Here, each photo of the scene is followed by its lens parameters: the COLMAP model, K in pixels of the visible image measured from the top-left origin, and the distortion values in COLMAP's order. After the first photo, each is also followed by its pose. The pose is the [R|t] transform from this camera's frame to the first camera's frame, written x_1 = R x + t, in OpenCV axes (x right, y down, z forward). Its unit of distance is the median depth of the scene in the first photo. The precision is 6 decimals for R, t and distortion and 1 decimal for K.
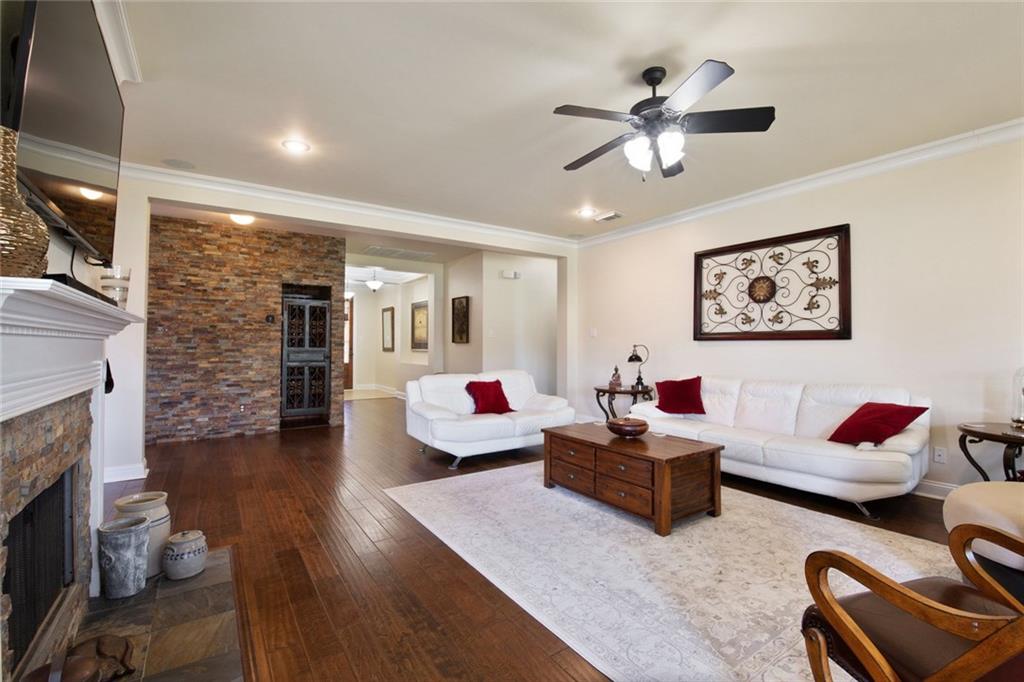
lens RADIAL K [[453.0, 0, 513.5], [0, 453.0, 339.7], [0, 0, 1]] dist [0.003678, 0.000208]
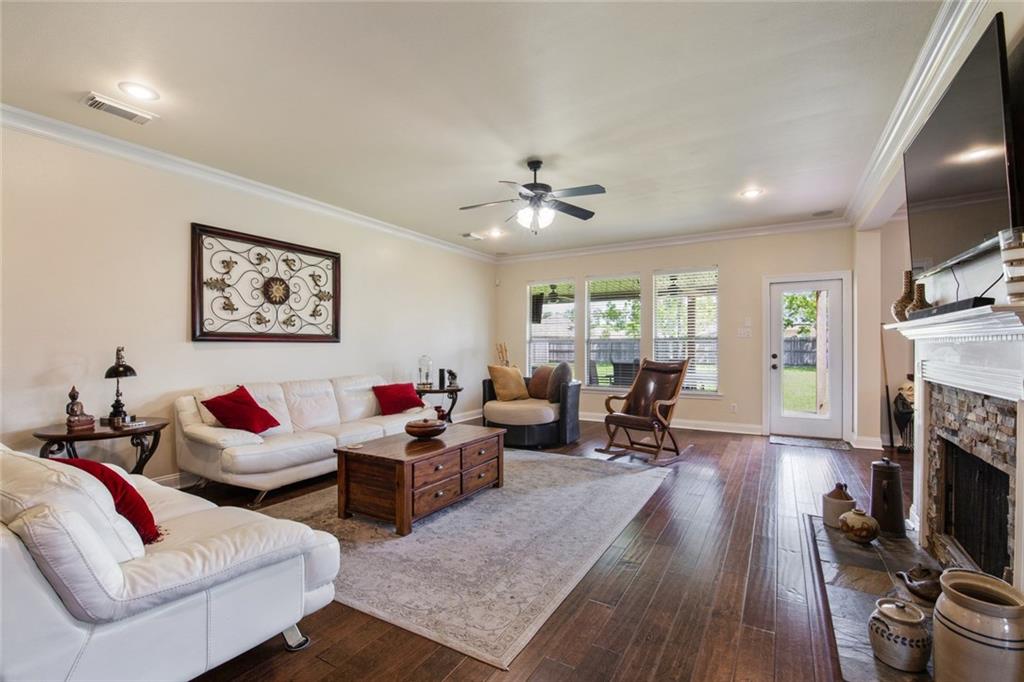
lens RADIAL K [[453.0, 0, 514.8], [0, 453.0, 346.9], [0, 0, 1]] dist [0.003678, 0.000208]
pose [[-0.433385, 0.000001, 0.901209, -0.579995], [-0.006987, 0.999970, -0.003361, 0.011410], [-0.901182, -0.007754, -0.433372, 0.986111]]
